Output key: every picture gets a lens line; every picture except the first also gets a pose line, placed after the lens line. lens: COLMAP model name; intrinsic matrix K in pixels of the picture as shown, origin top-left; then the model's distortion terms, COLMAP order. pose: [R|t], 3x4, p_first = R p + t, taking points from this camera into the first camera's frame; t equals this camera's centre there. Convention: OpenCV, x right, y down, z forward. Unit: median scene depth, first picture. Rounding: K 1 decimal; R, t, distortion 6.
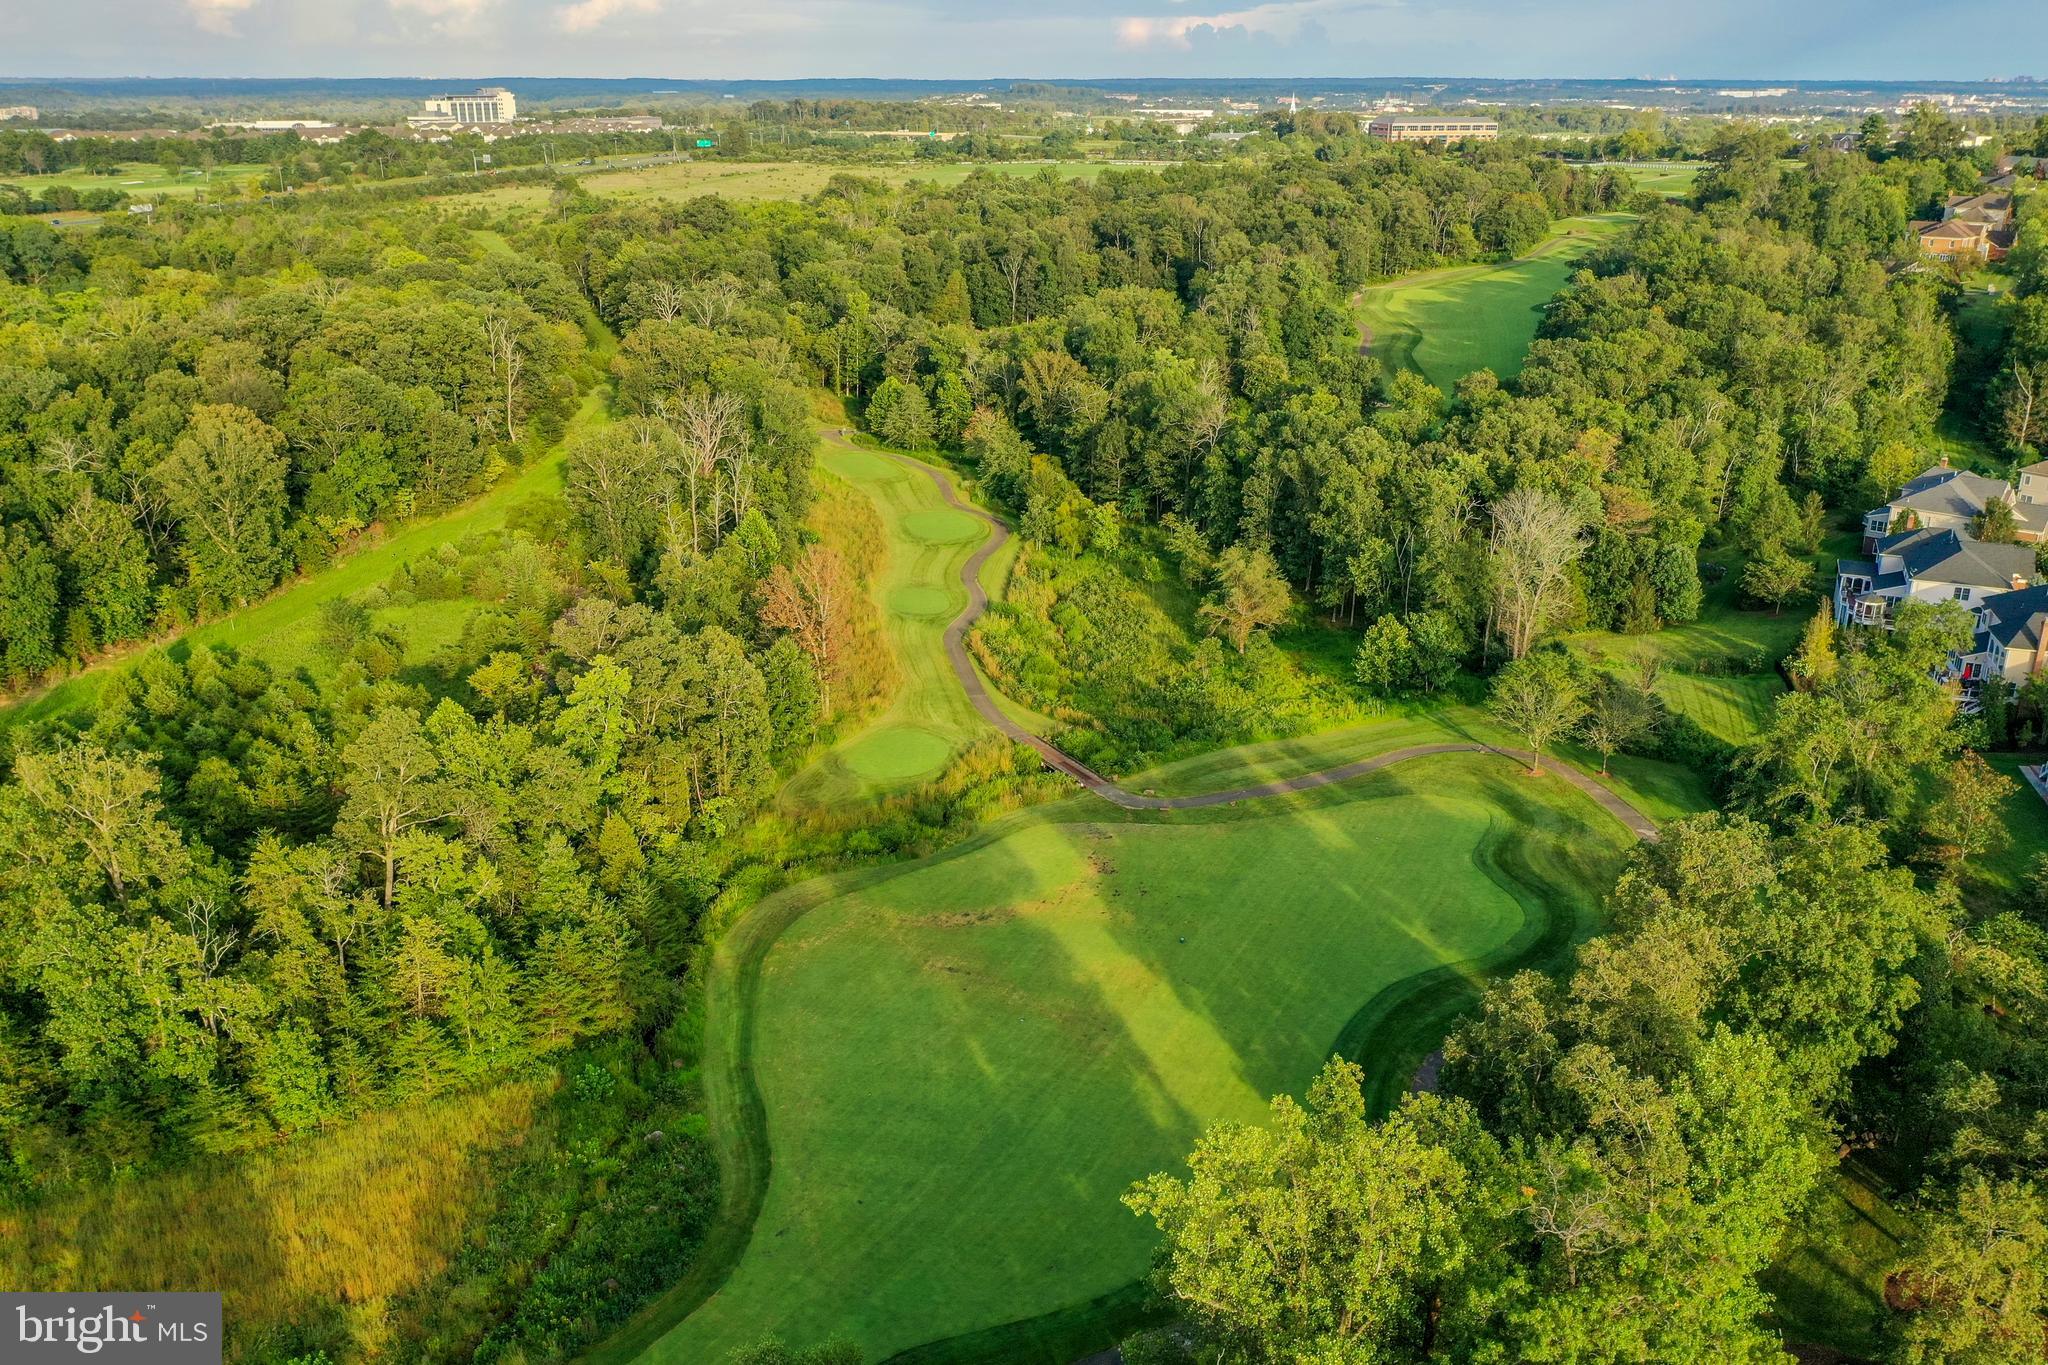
lens RADIAL K [[1781.5, 0, 1061.7], [0, 1781.5, 681.8], [0, 0, 1]] dist [-0.005354, 0.003241]
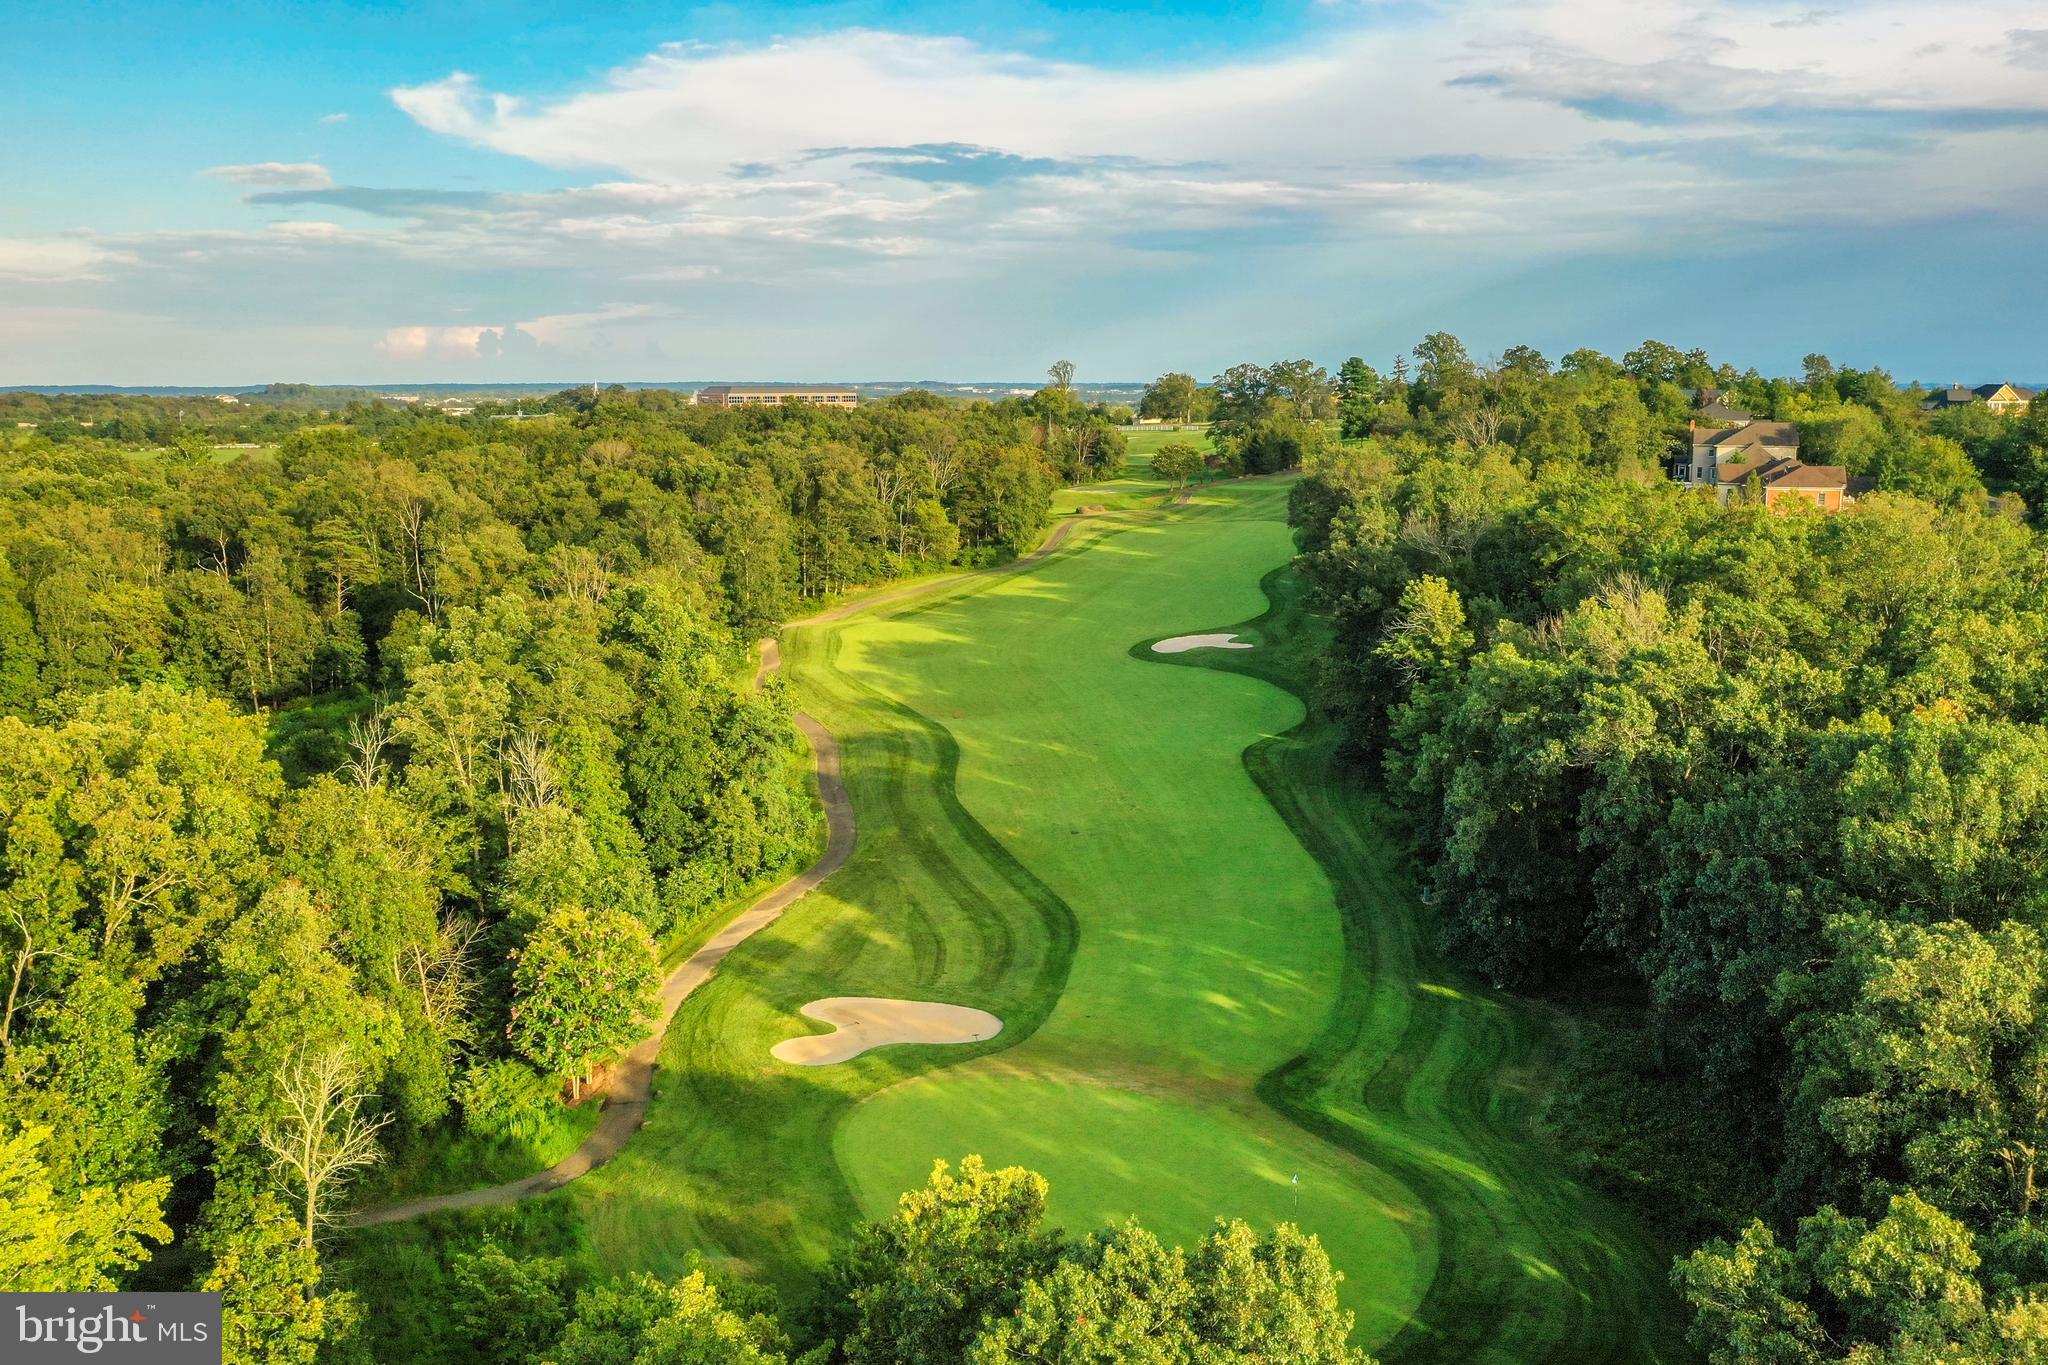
lens RADIAL K [[1781.5, 0, 1061.7], [0, 1781.5, 681.8], [0, 0, 1]] dist [-0.005354, 0.003241]
pose [[0.929787, -0.066730, 0.361999, 0.063022], [0.124819, 0.982321, -0.139518, -0.127351], [-0.346289, 0.174906, 0.921679, 0.519562]]
